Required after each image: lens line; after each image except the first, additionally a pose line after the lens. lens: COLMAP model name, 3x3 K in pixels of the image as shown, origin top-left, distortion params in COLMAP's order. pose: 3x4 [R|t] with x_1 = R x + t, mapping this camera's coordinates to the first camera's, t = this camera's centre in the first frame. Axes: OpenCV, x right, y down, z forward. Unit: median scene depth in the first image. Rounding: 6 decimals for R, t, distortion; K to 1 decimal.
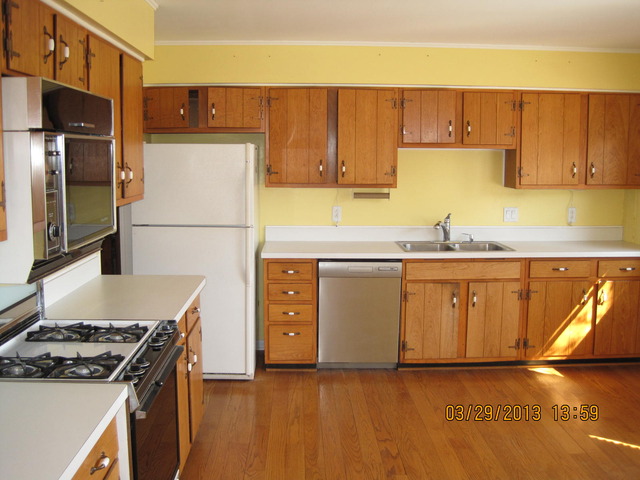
lens RADIAL K [[664.4, 0, 320.0], [0, 664.4, 240.0], [0, 0, 1]] dist [-0.194698, 0.168005]
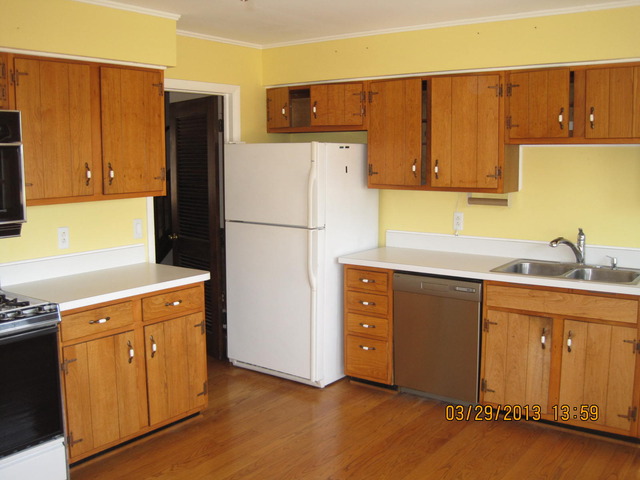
lens RADIAL K [[664.4, 0, 320.0], [0, 664.4, 240.0], [0, 0, 1]] dist [-0.194698, 0.168005]
pose [[0.778519, 0.069707, -0.623738, 0.466304], [-0.069293, 0.997284, 0.024966, -0.026306], [0.623784, 0.023785, 0.781235, 0.233903]]
